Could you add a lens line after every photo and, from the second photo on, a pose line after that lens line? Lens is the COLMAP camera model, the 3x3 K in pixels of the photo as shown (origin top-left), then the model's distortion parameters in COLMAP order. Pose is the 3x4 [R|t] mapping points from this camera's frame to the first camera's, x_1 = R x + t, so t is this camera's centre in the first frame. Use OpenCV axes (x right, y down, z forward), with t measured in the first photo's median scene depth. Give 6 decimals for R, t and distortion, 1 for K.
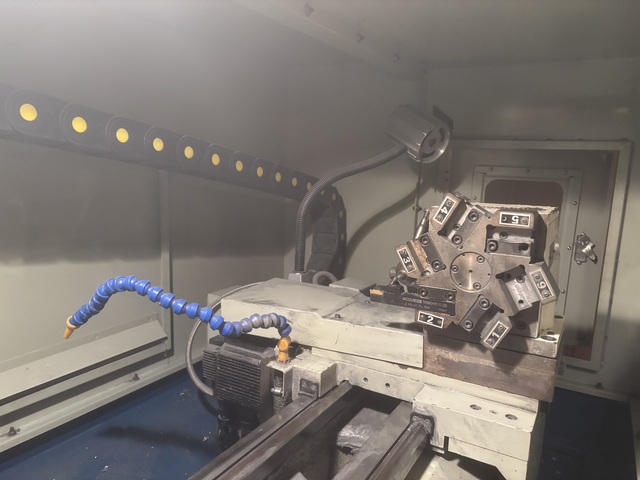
lens RADIAL K [[485.2, 0, 319.0], [0, 485.2, 243.5], [0, 0, 1]] dist [0.063533, -0.088820]
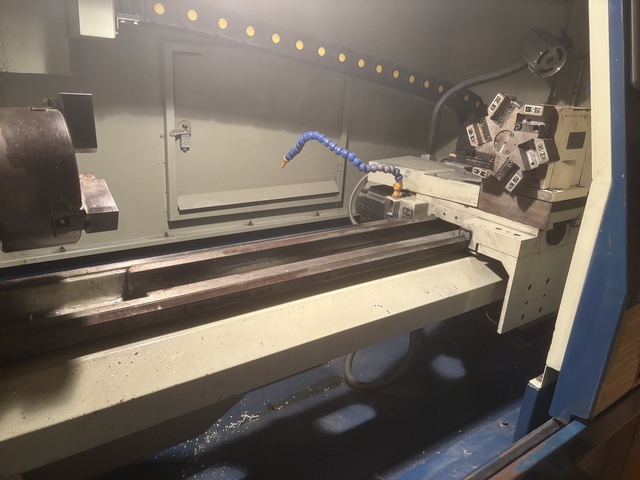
lens RADIAL K [[485.2, 0, 319.0], [0, 485.2, 243.5], [0, 0, 1]] dist [0.063533, -0.088820]
pose [[0.914520, 0.165163, -0.369288, 0.364243], [-0.104668, 0.978380, 0.178375, 0.145545], [0.390765, -0.124475, 0.912036, -0.710107]]
